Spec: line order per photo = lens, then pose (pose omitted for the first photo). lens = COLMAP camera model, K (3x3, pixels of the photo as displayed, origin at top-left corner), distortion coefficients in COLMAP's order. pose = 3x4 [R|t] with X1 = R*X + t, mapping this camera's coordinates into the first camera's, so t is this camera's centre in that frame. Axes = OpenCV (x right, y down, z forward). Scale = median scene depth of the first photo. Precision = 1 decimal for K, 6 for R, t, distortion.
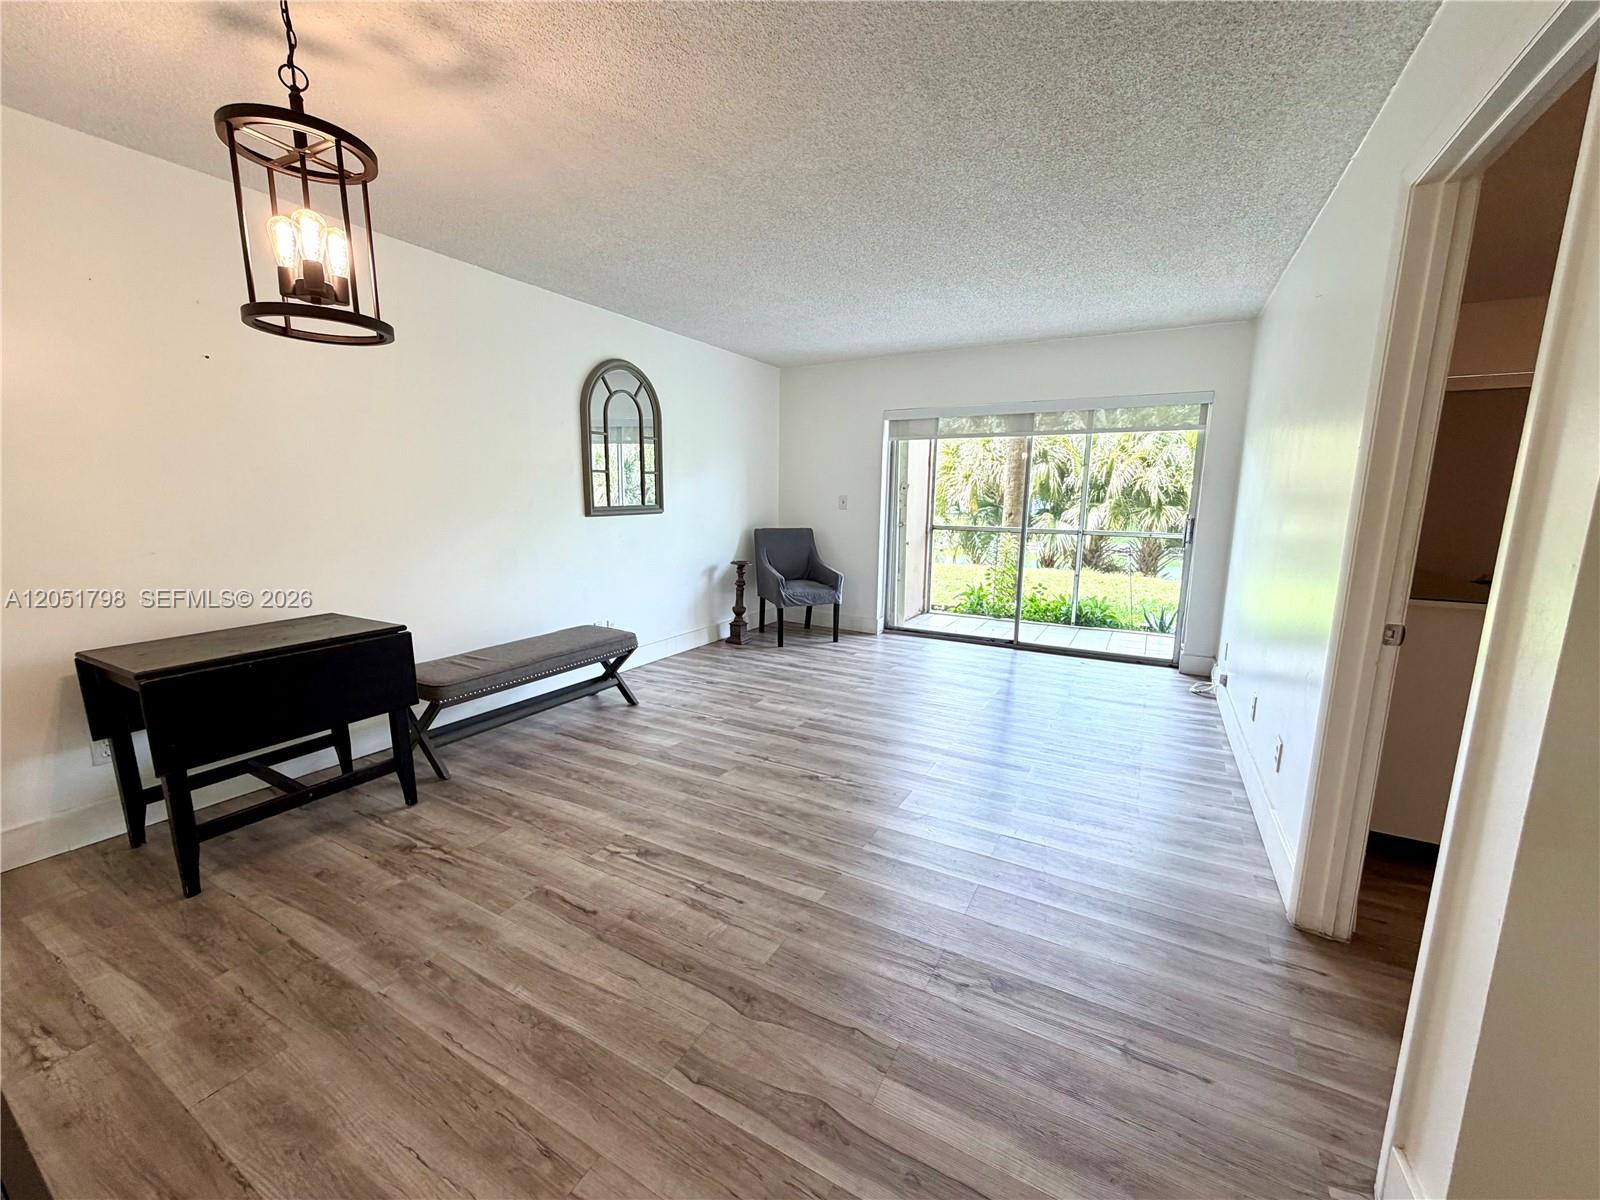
lens RADIAL K [[636.7, 0, 791.7], [0, 636.7, 603.2], [0, 0, 1]] dist [0.003661, -0.000092]
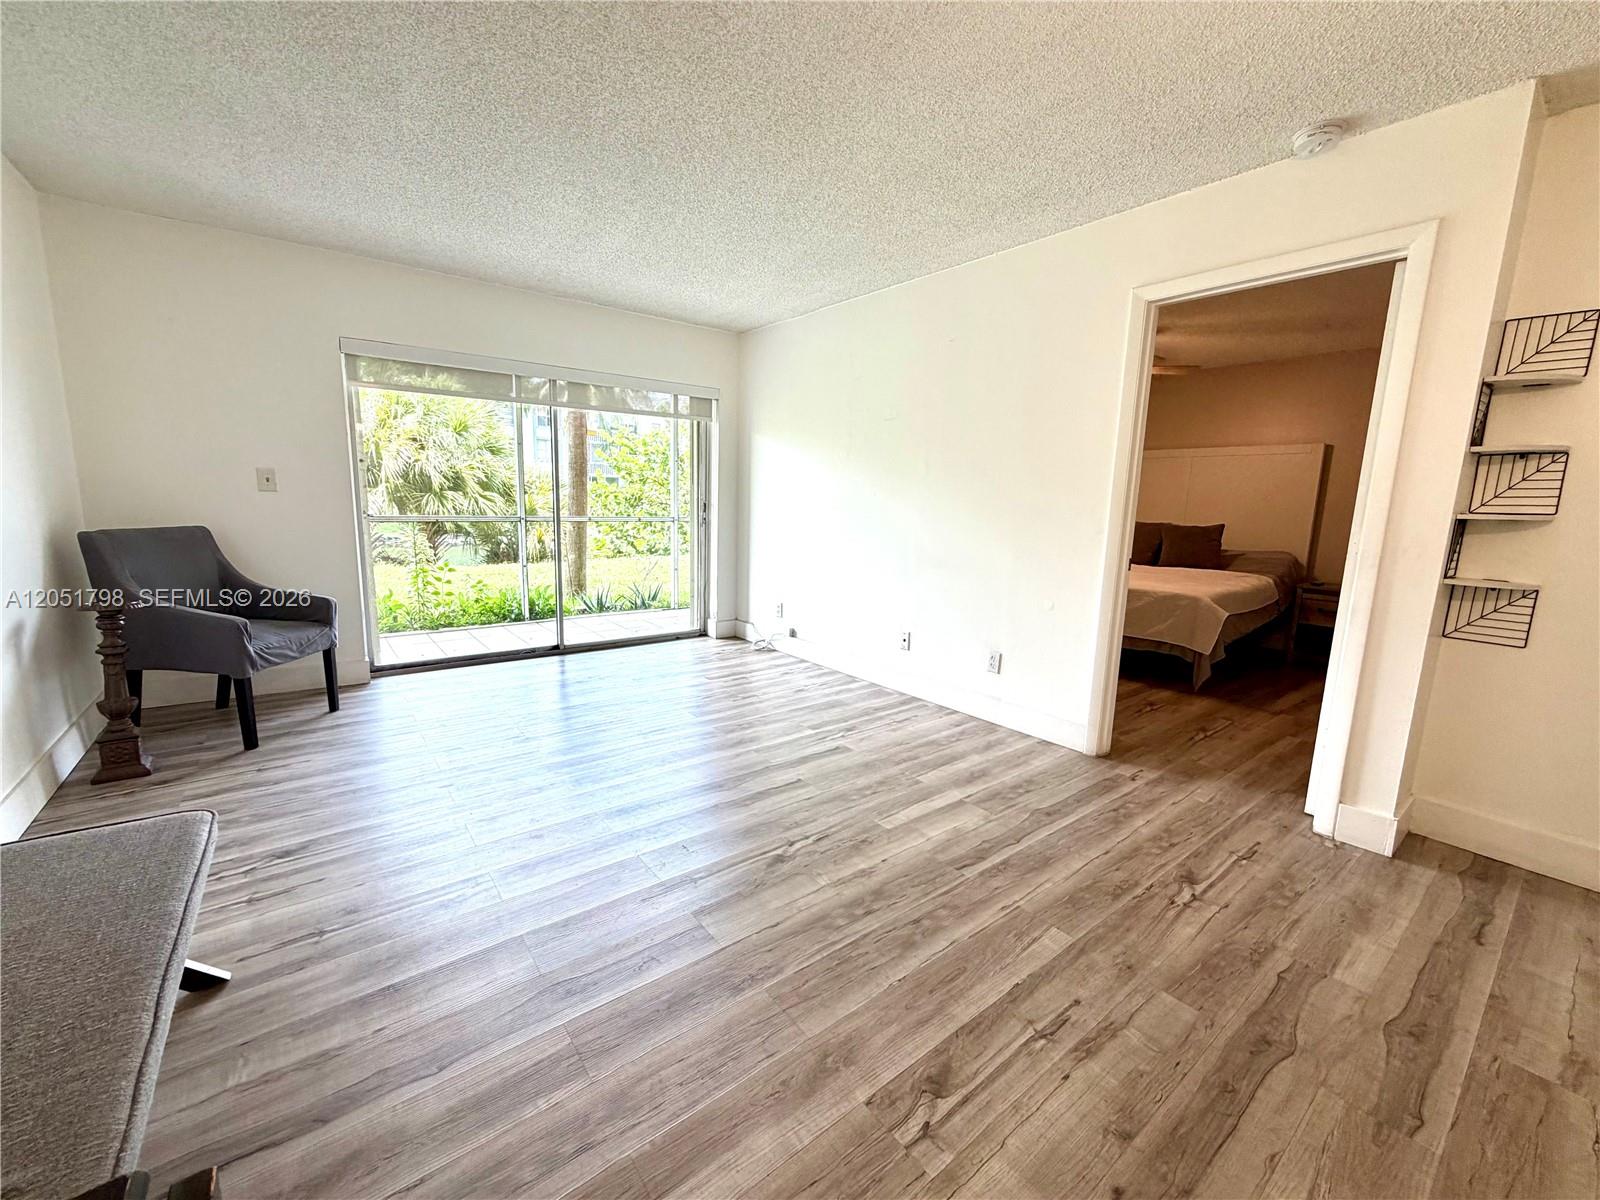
lens RADIAL K [[636.7, 0, 797.3], [0, 636.7, 600.1], [0, 0, 1]] dist [0.003661, -0.000092]
pose [[0.385366, -0.147103, 0.910963, -0.628364], [0.131275, 0.985910, 0.103672, -0.100090], [-0.913378, 0.079635, 0.399248, 0.718962]]
